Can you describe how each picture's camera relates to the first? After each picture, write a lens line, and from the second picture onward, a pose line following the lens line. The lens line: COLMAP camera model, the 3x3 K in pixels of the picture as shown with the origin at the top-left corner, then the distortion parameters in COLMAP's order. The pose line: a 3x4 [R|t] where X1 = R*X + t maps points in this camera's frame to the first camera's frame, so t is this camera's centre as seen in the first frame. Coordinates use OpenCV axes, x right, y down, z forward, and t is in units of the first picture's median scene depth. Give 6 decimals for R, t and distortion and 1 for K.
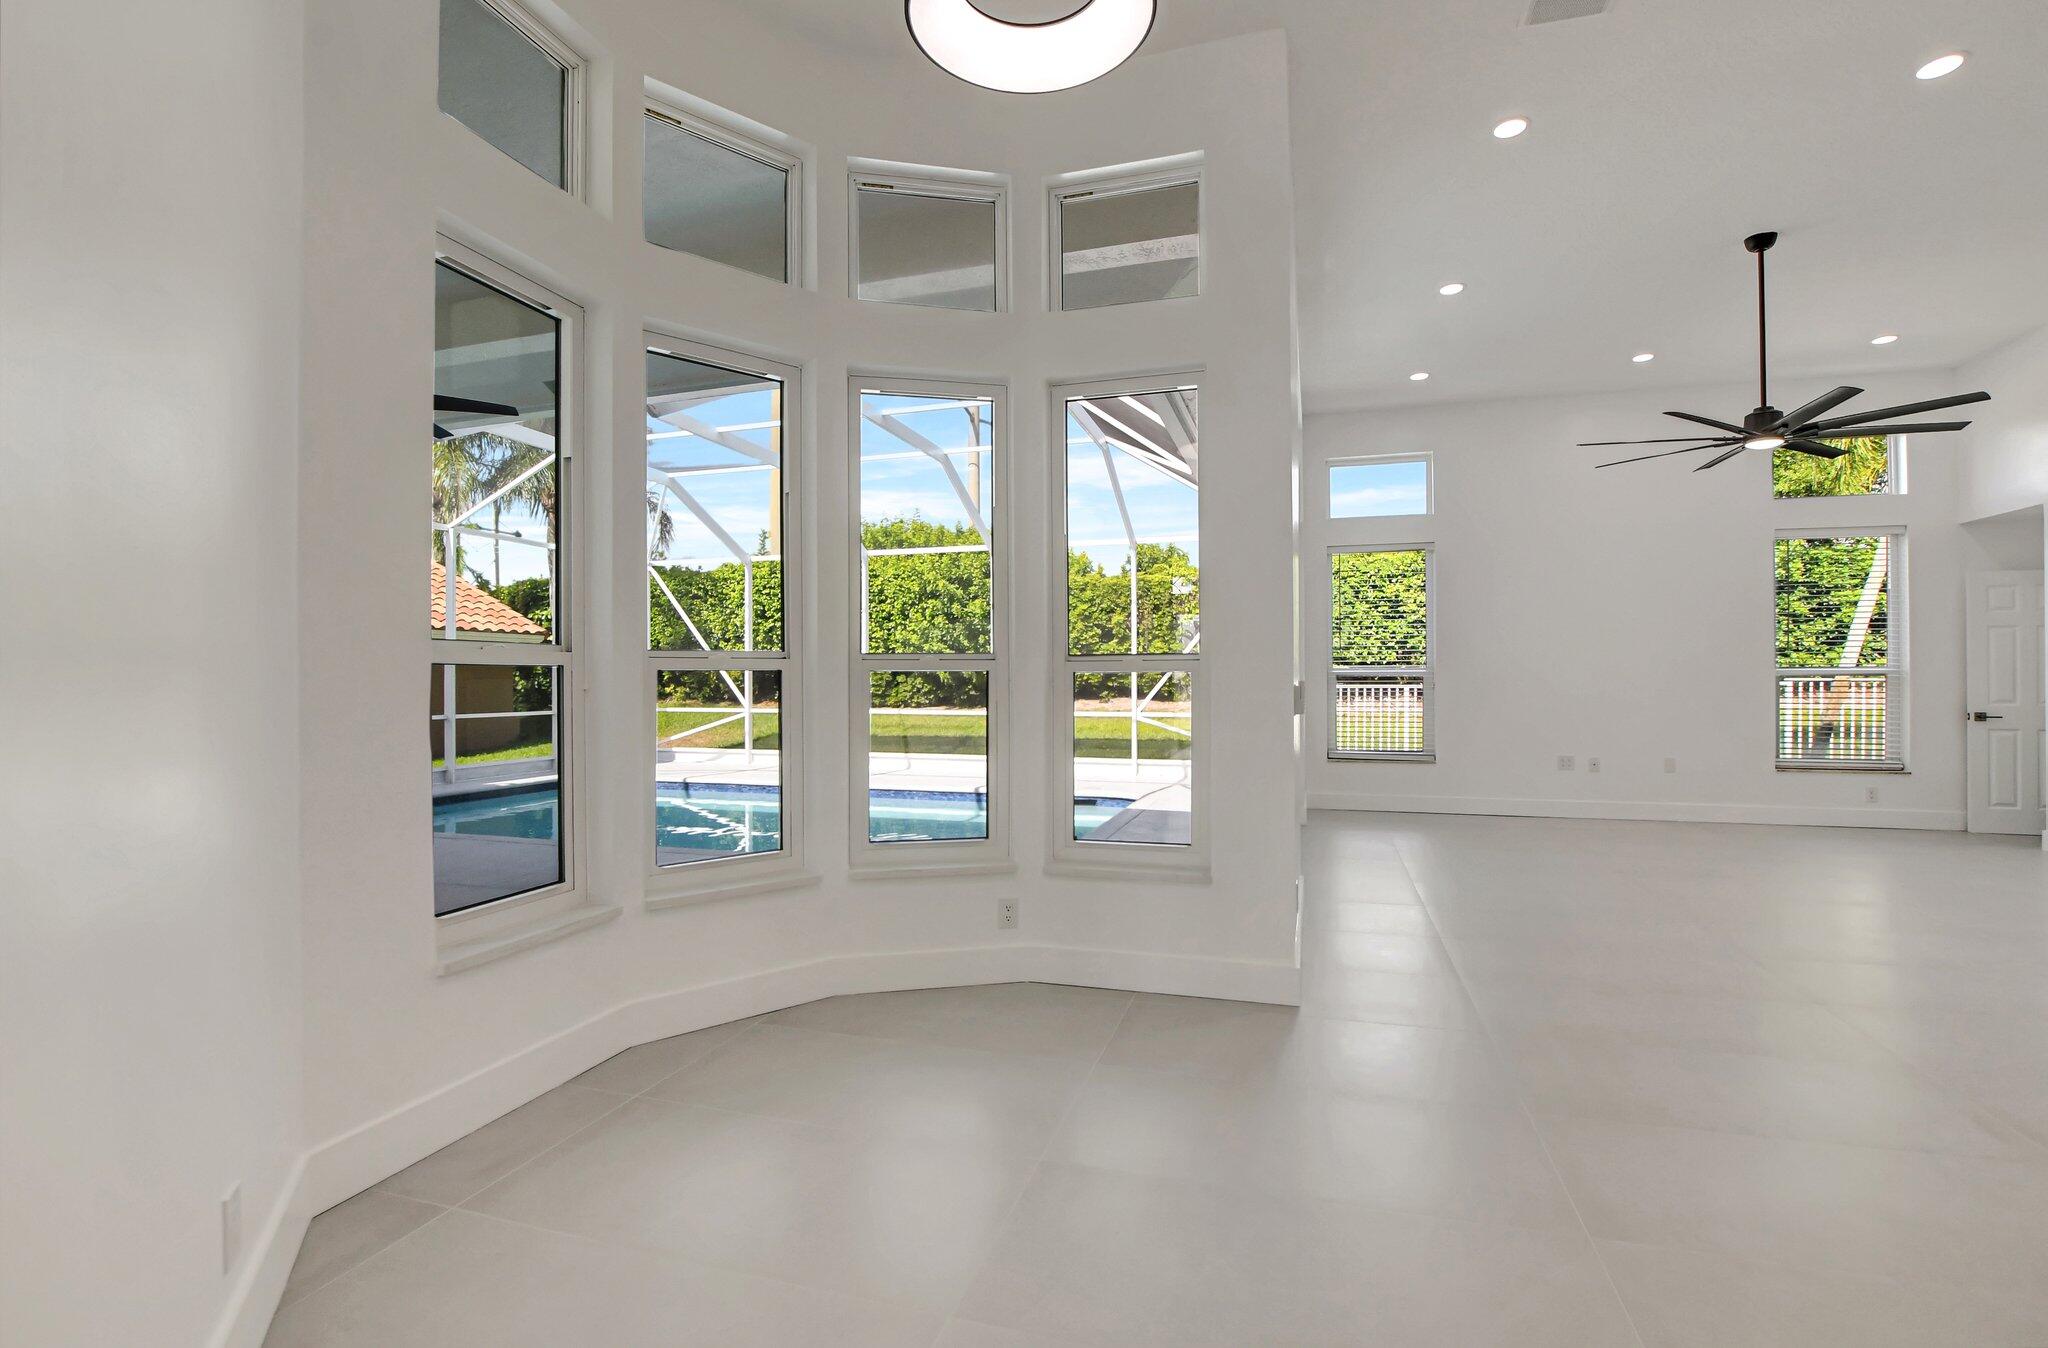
lens RADIAL K [[944.2, 0, 1024.0], [0, 944.2, 674.0], [0, 0, 1]] dist [-0.003007, -0.000466]
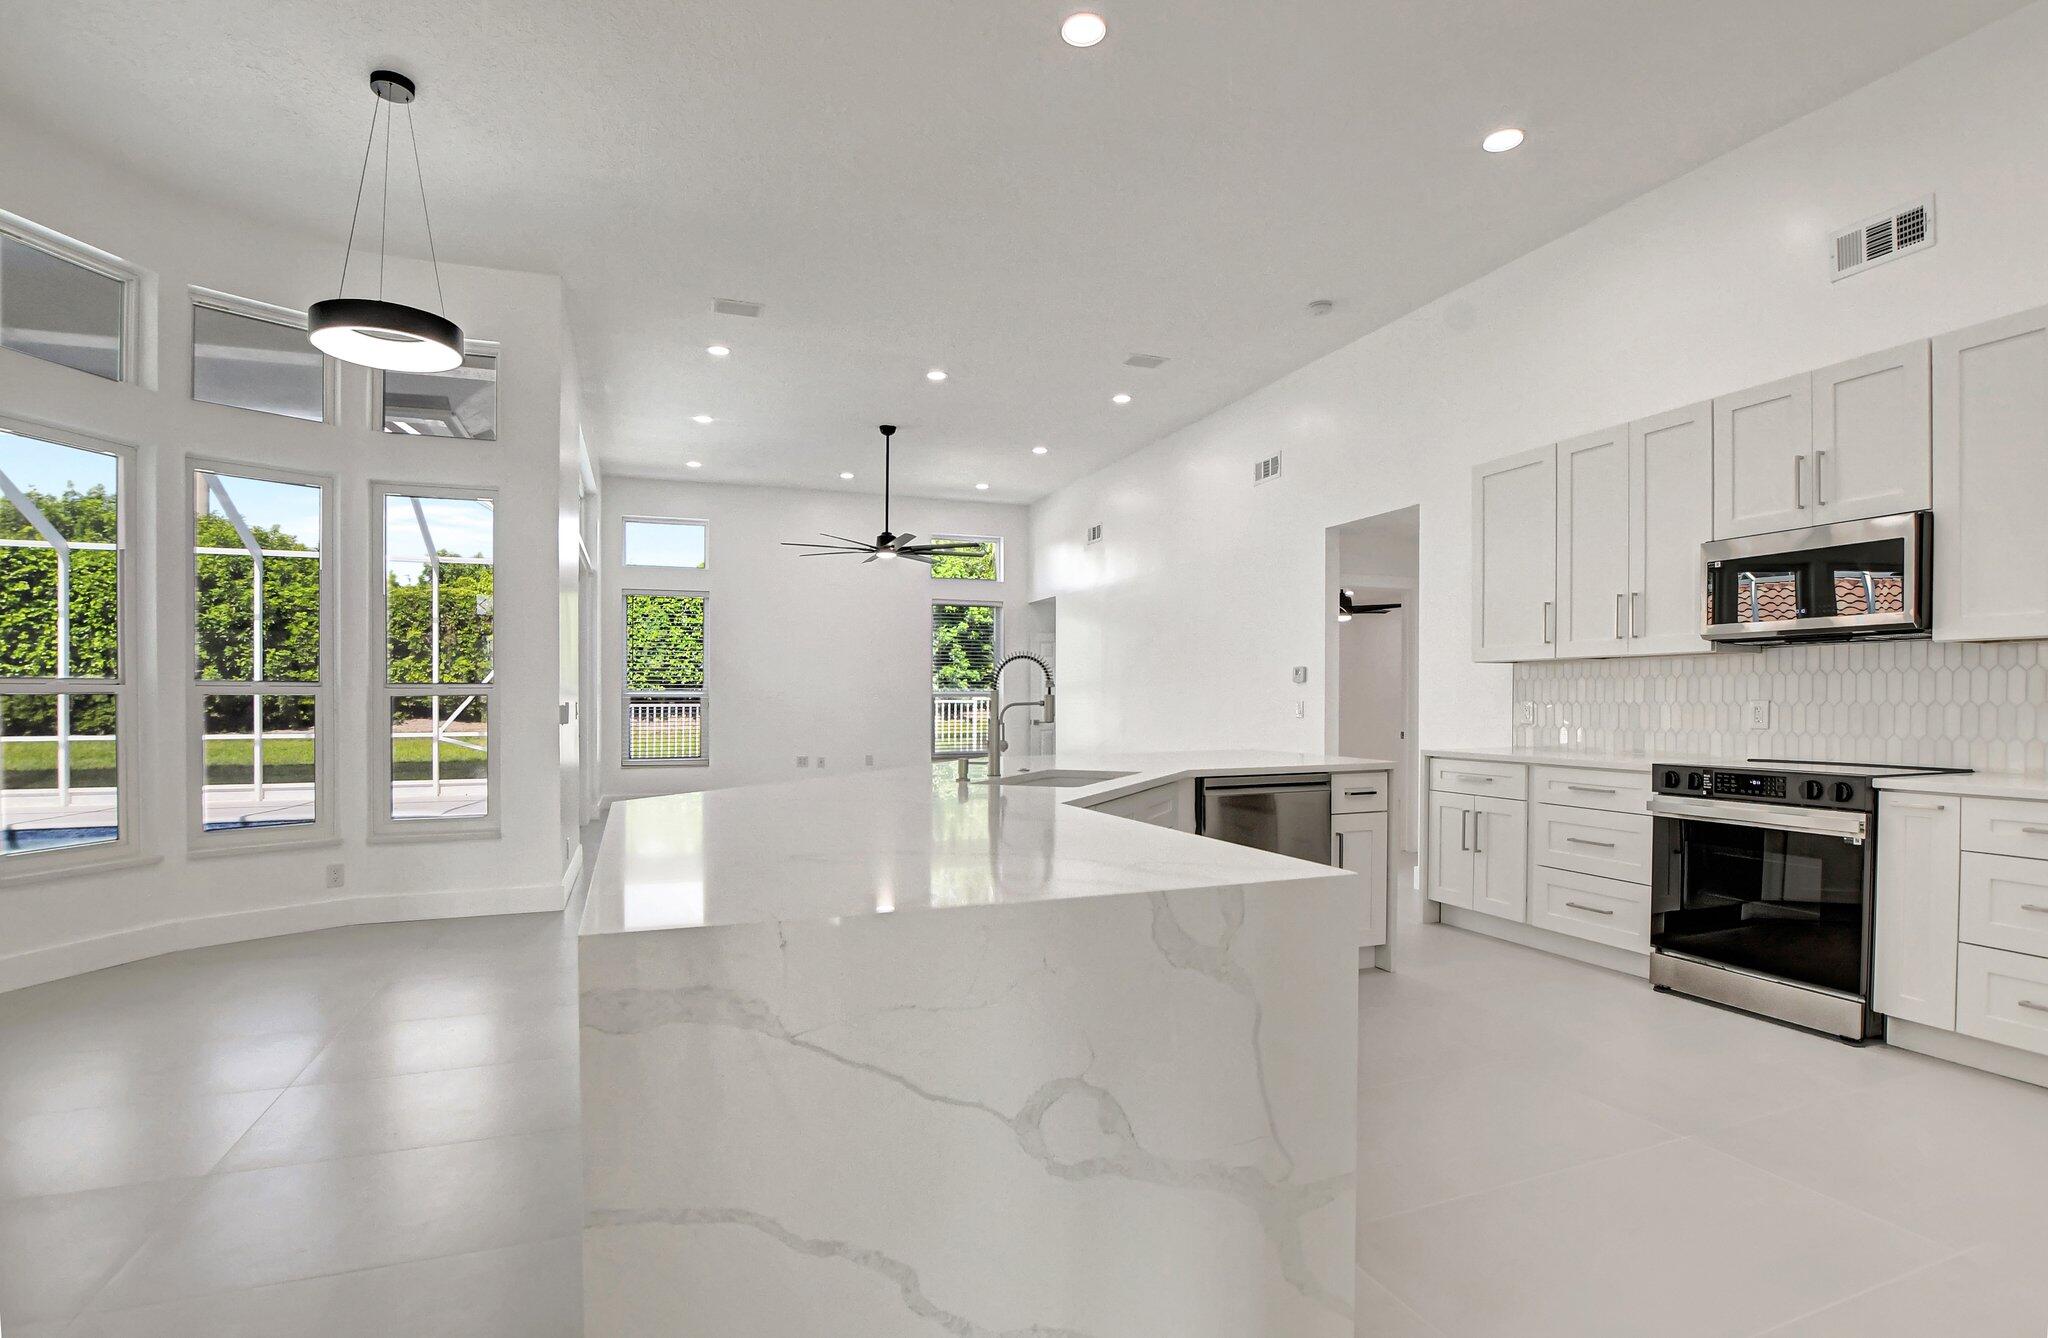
lens RADIAL K [[990.5, 0, 1025.8], [0, 990.5, 696.6], [0, 0, 1]] dist [-0.020940, -0.000192]
pose [[0.790070, 0.001576, 0.613015, -0.020808], [-0.004103, 0.999988, 0.002717, -0.001924], [-0.613003, -0.004662, 0.790066, -0.153216]]
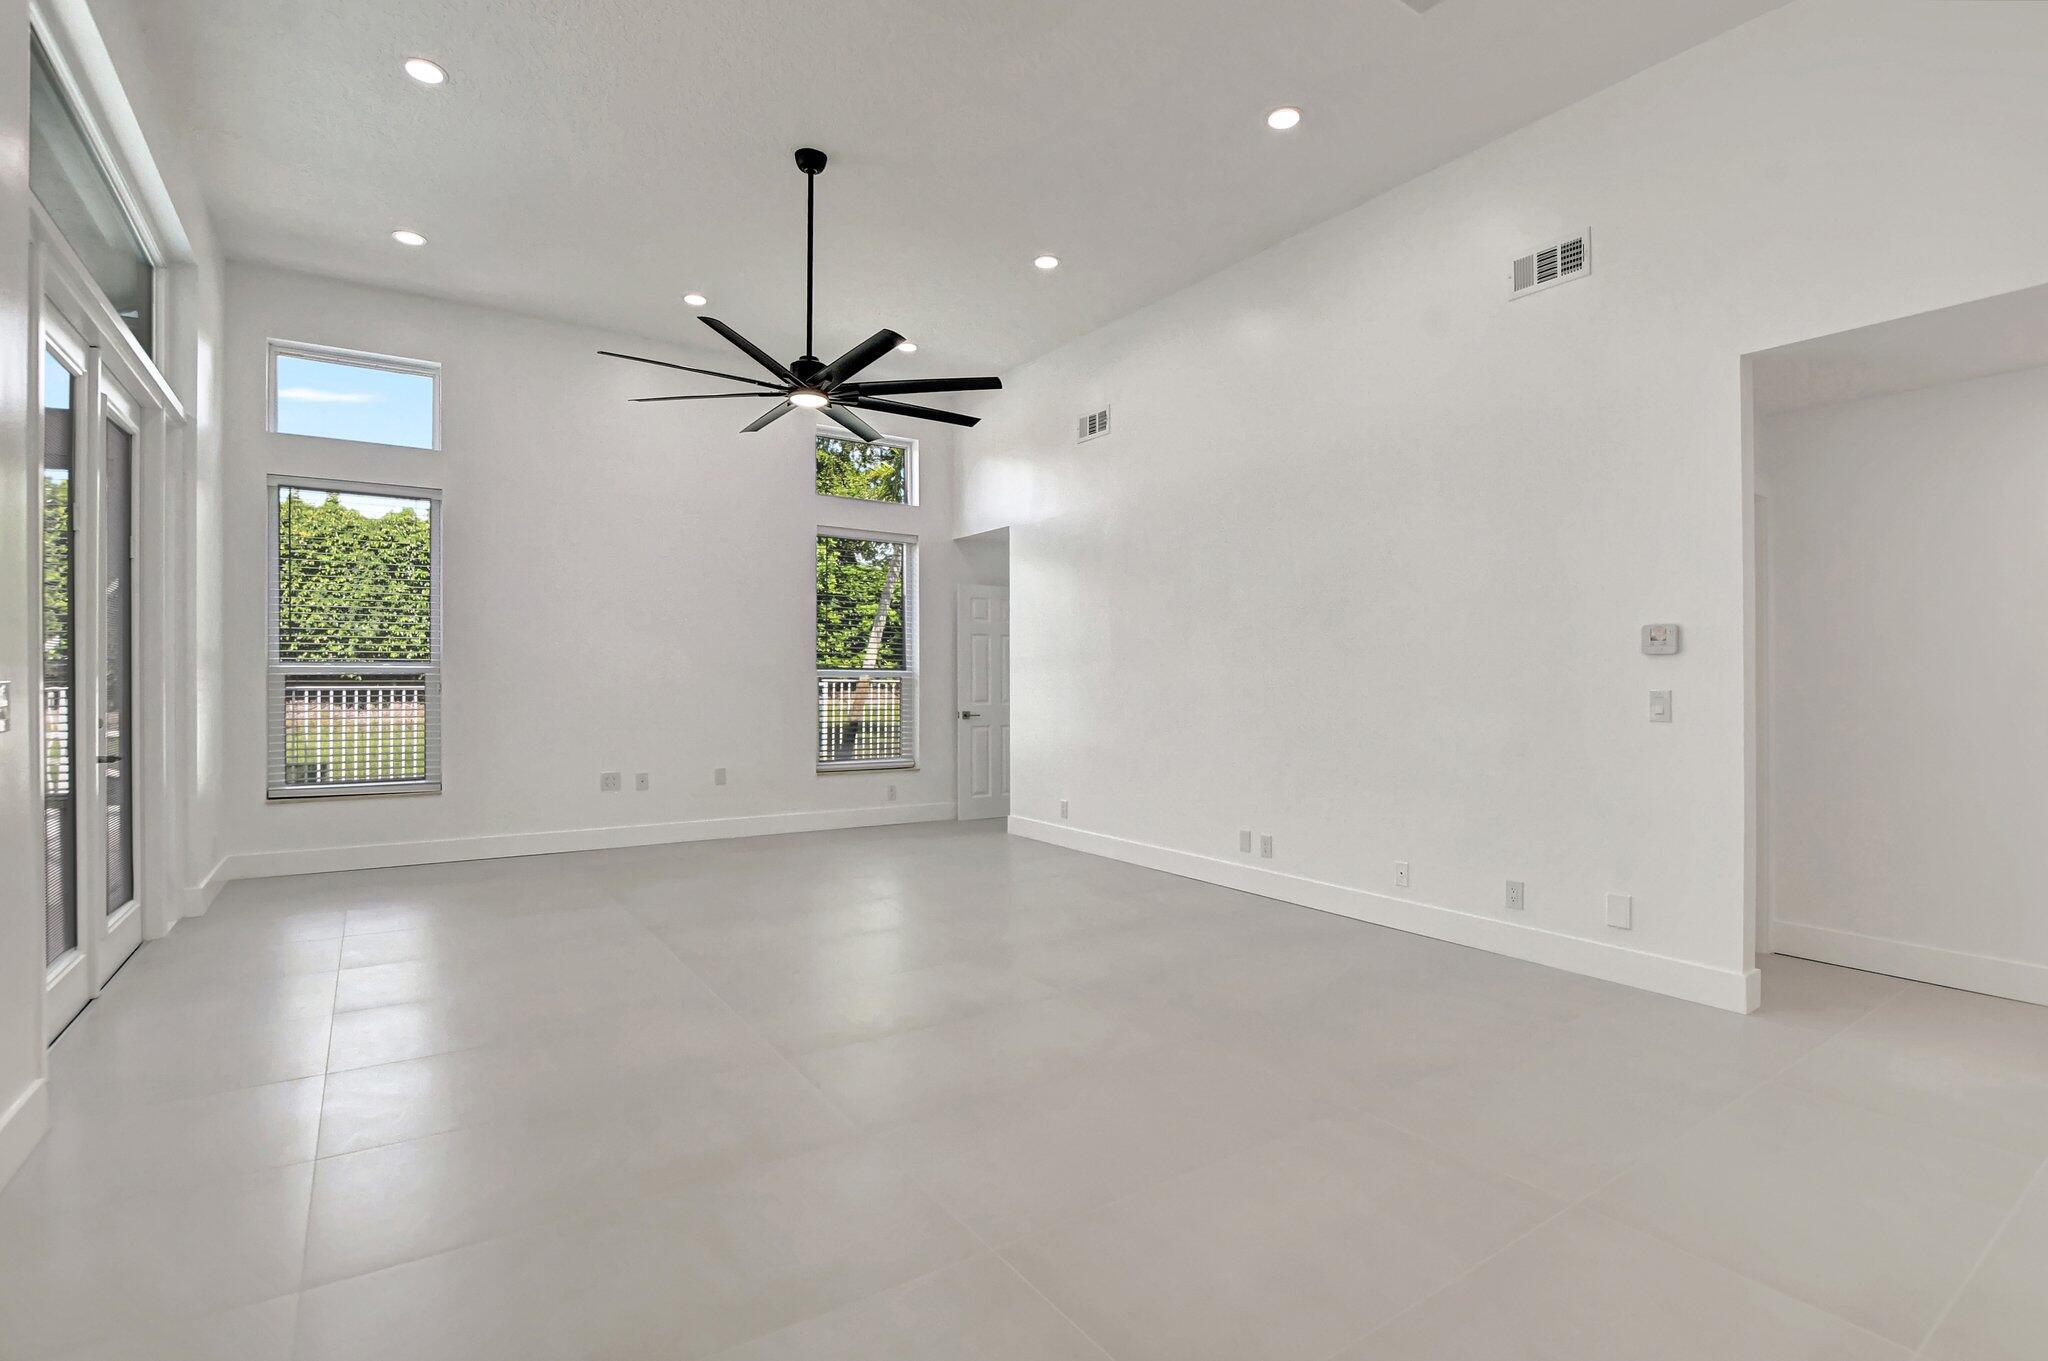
lens RADIAL K [[969.2, 0, 1017.6], [0, 969.2, 686.9], [0, 0, 1]] dist [-0.012640, -0.000053]
pose [[0.638018, -0.001556, 0.770020, 0.074434], [-0.008218, 0.999927, 0.008830, 0.001054], [-0.769977, -0.011962, 0.637959, 0.093926]]
